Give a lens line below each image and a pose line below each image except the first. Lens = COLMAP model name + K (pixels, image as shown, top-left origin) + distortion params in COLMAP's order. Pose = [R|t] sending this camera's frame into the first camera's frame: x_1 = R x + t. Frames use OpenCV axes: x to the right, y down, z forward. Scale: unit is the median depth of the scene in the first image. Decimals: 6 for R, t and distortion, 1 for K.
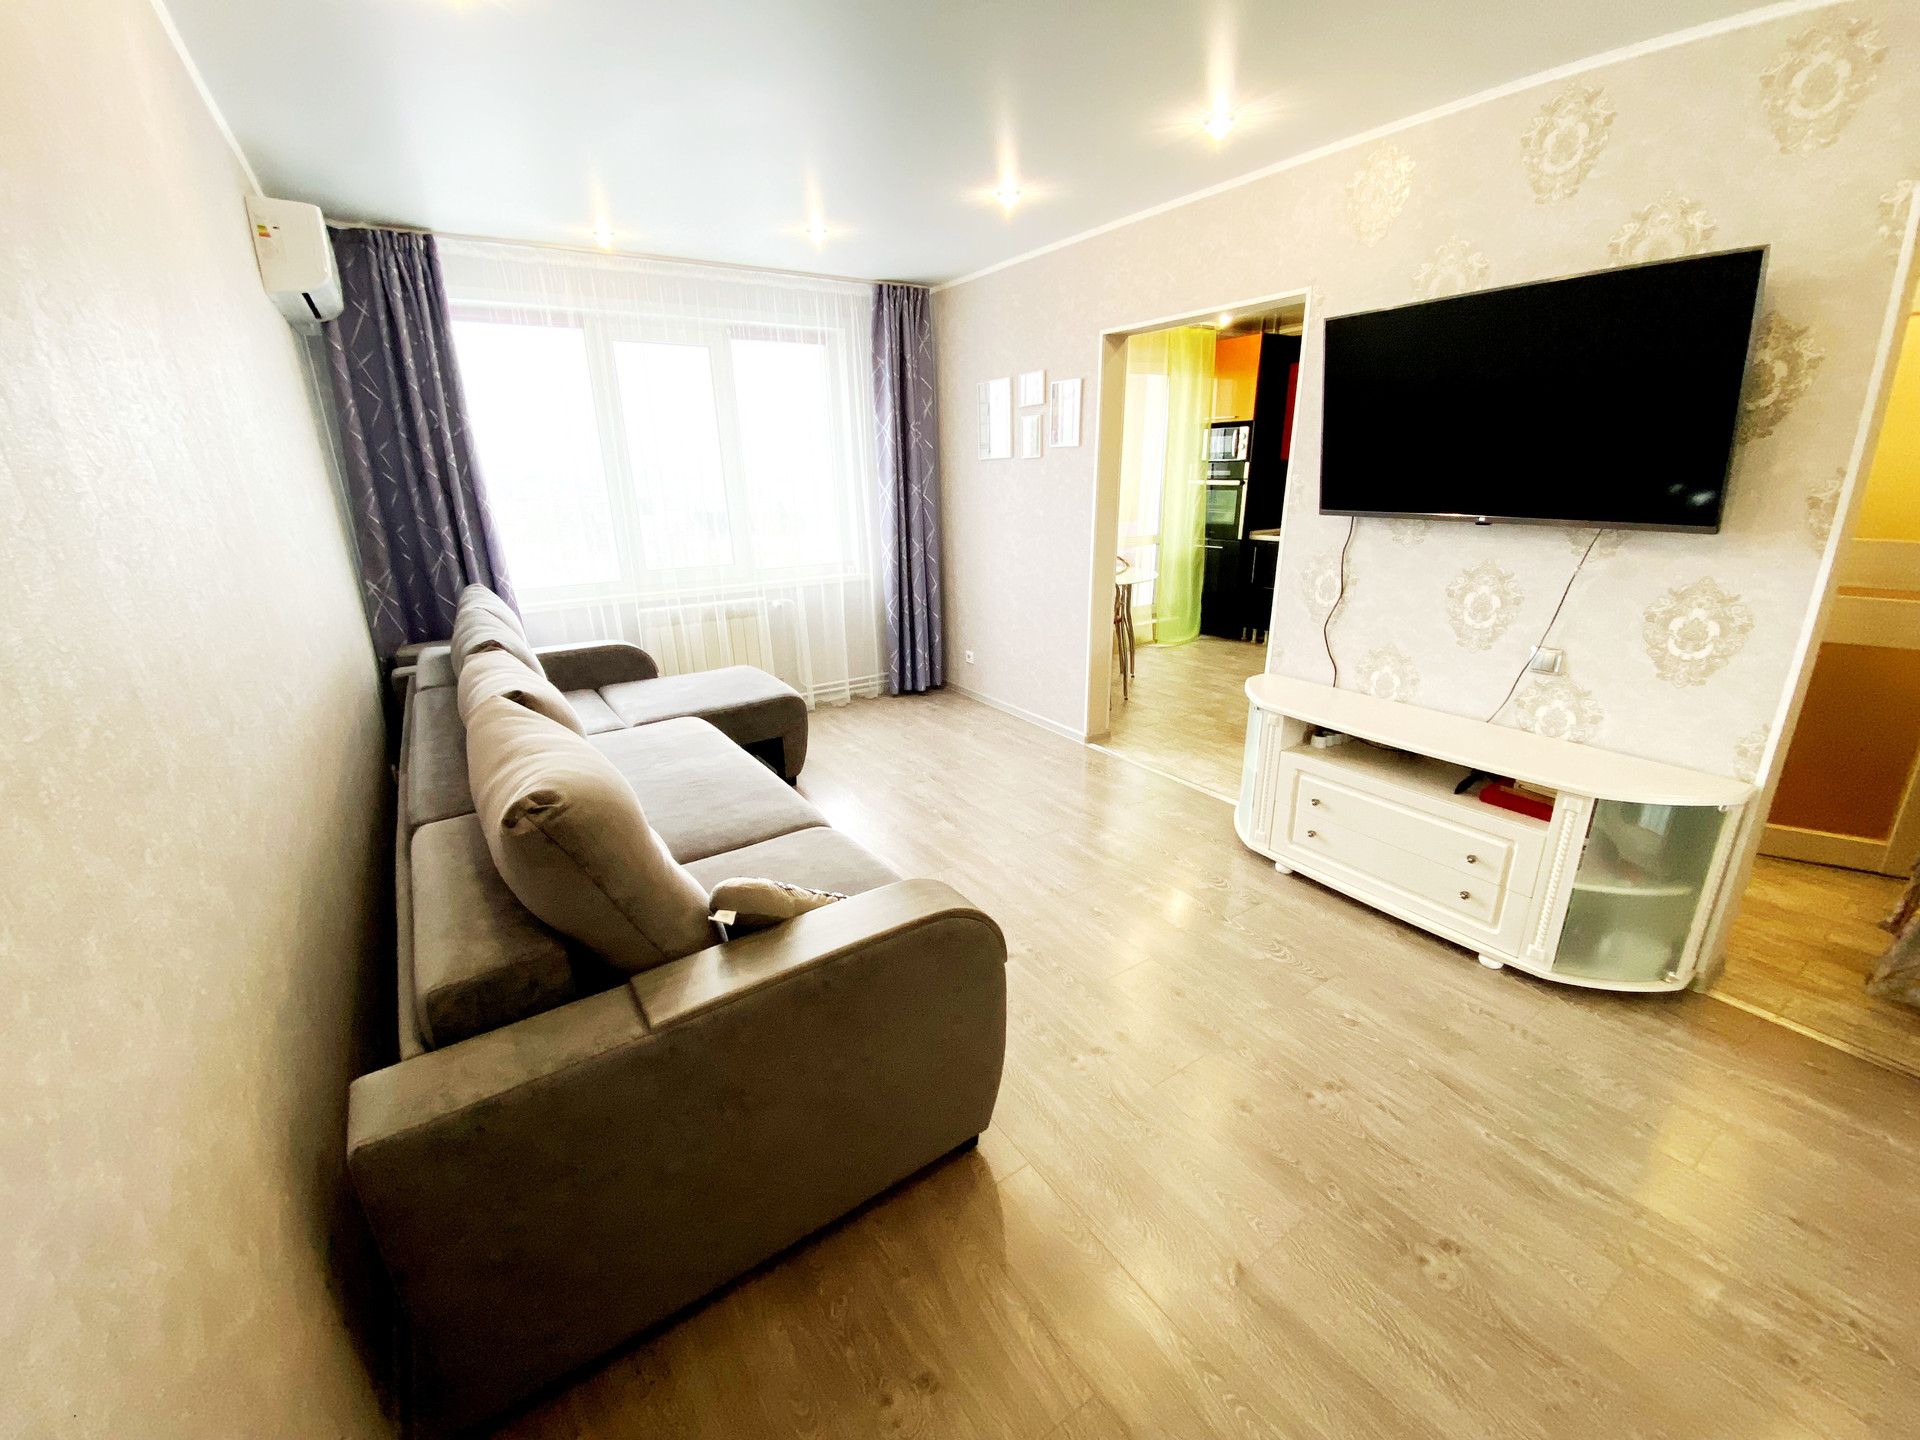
lens RADIAL K [[779.5, 0, 970.9], [0, 779.5, 710.8], [0, 0, 1]] dist [0.001139, -0.015285]
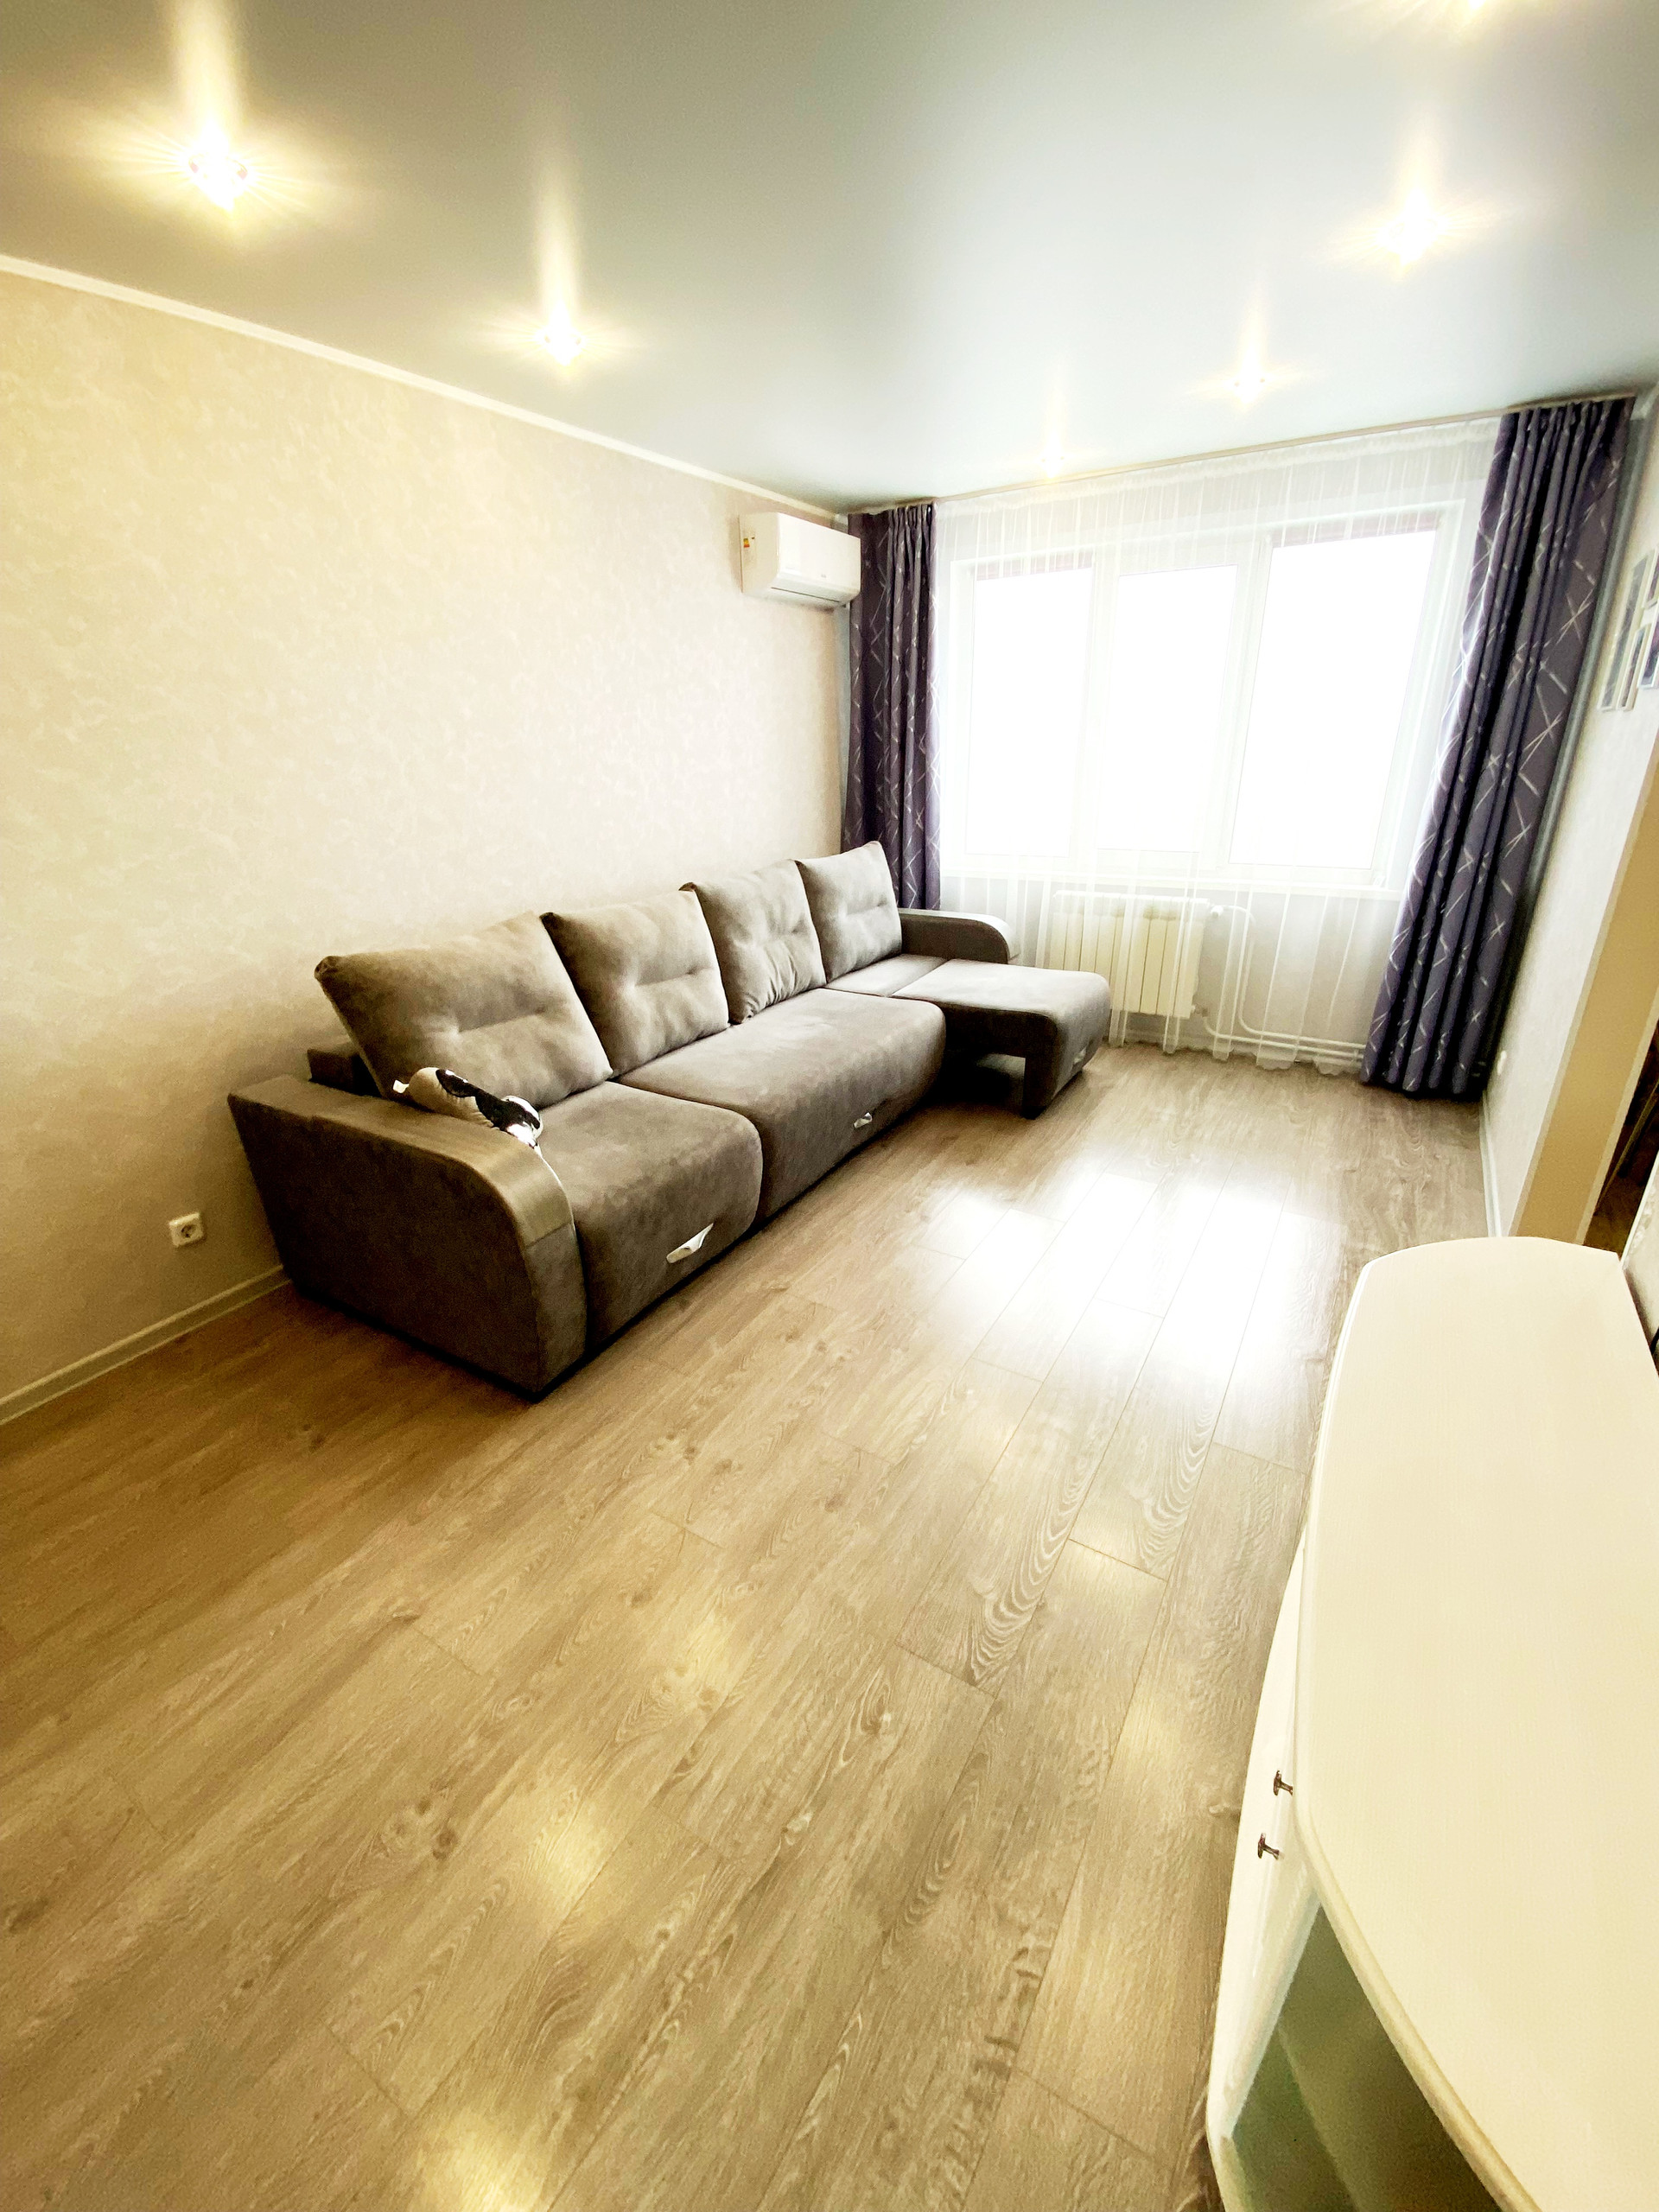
lens RADIAL K [[898.1, 0, 821.4], [0, 898.1, 1103.2], [0, 0, 1]] dist [0.001139, -0.015285]
pose [[0.409008, 0.350513, -0.842528, 0.655751], [-0.256126, 0.930269, 0.262678, -0.155770], [0.875849, 0.108355, 0.470263, 0.440354]]
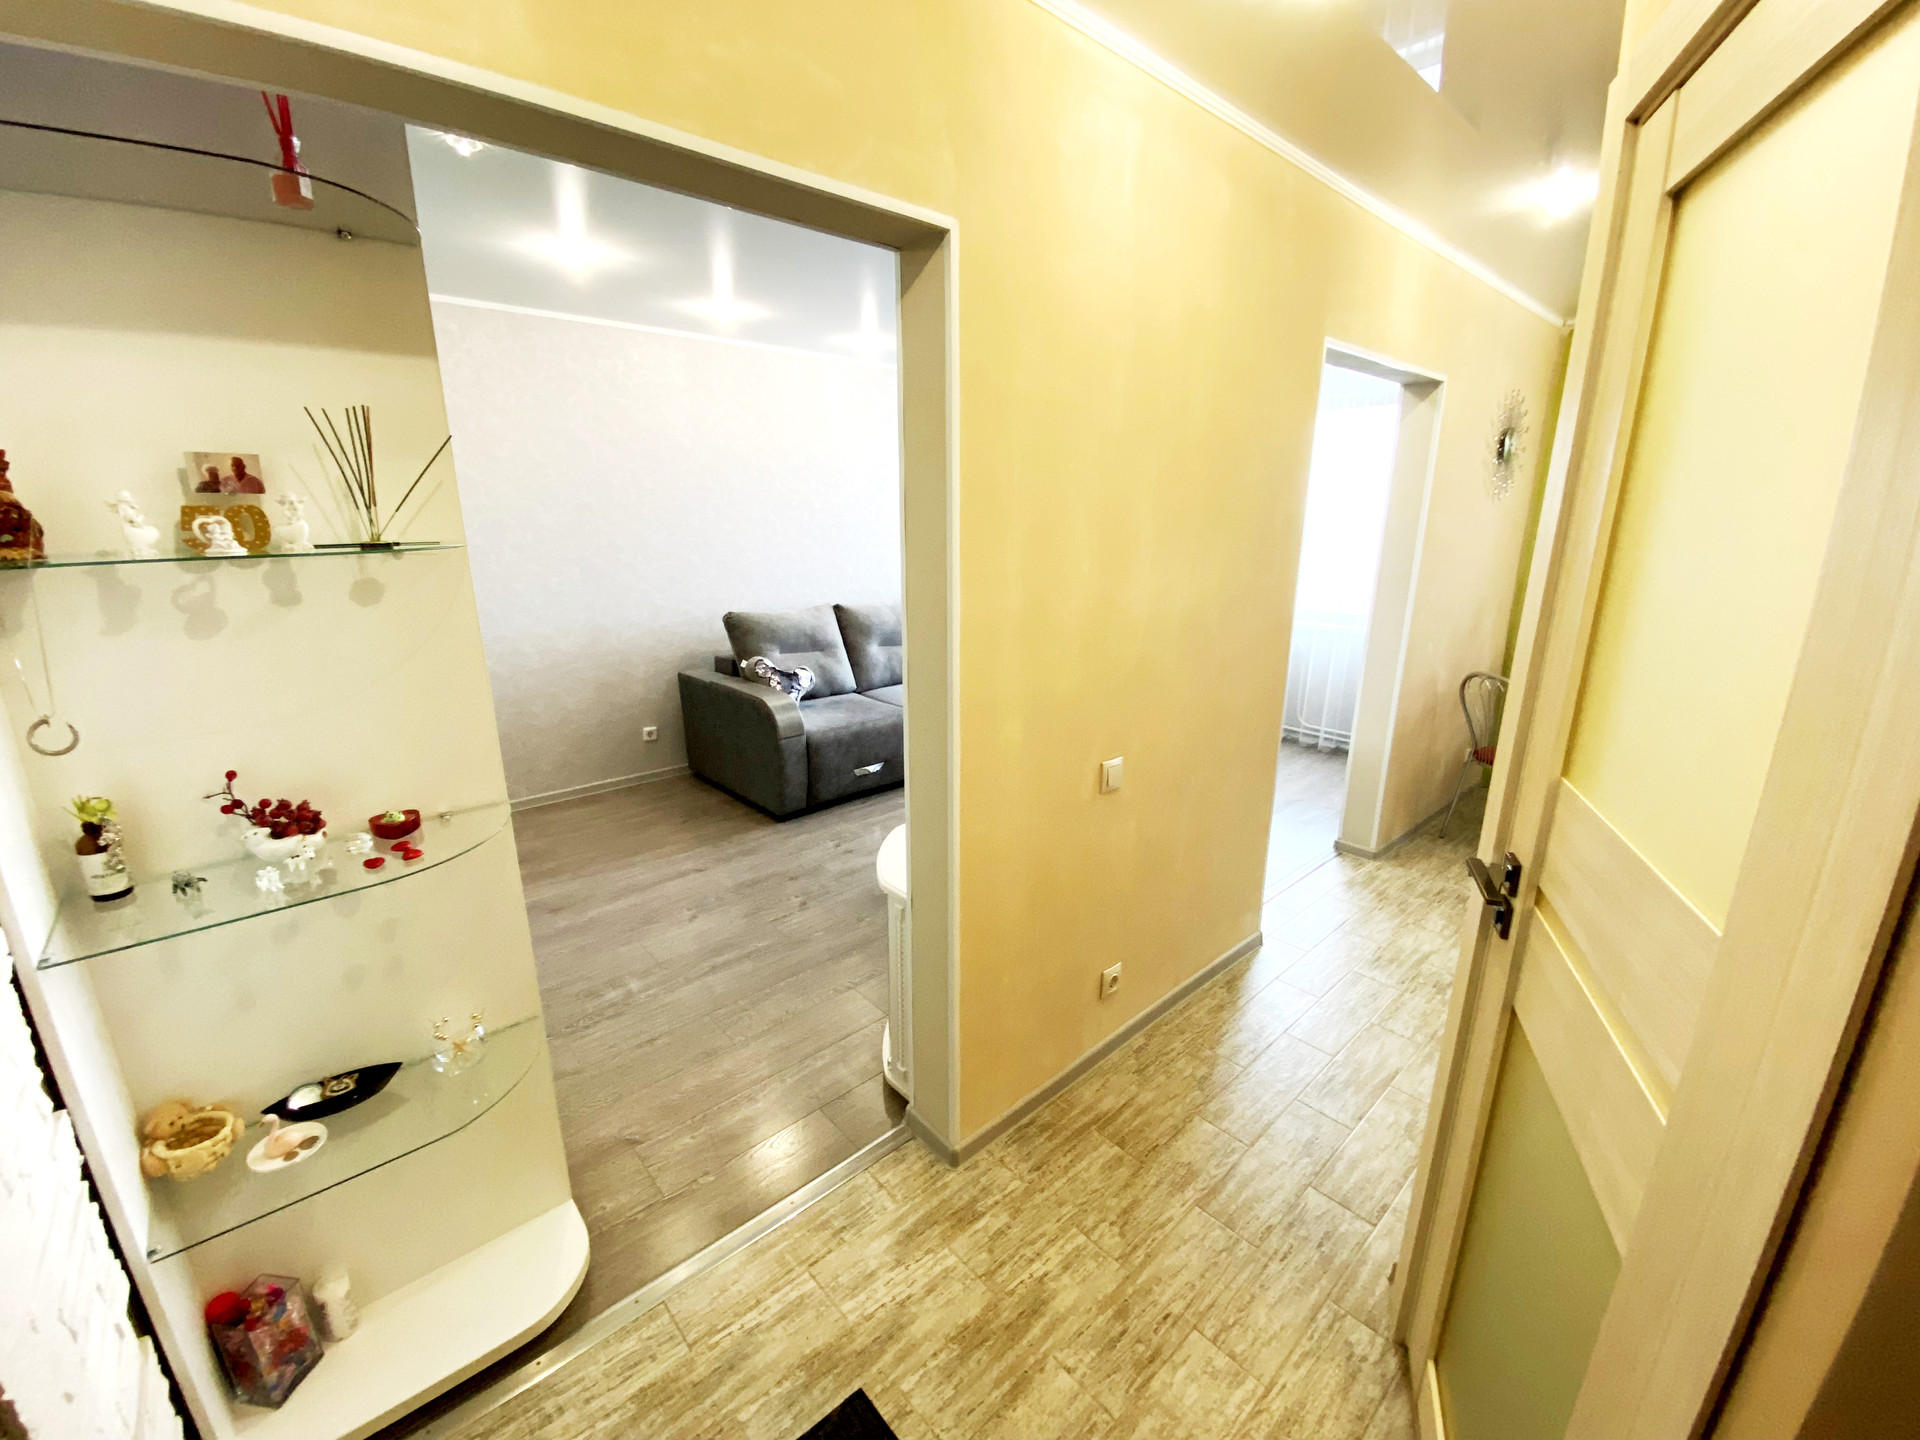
lens RADIAL K [[784.3, 0, 960.0], [0, 784.3, 720.0], [0, 0, 1]] dist [0.014298, -0.015428]
pose [[0.139906, 0.277486, -0.950488, 1.347442], [-0.309542, 0.924074, 0.224212, -0.245112], [0.940537, 0.262847, 0.215177, 0.569275]]
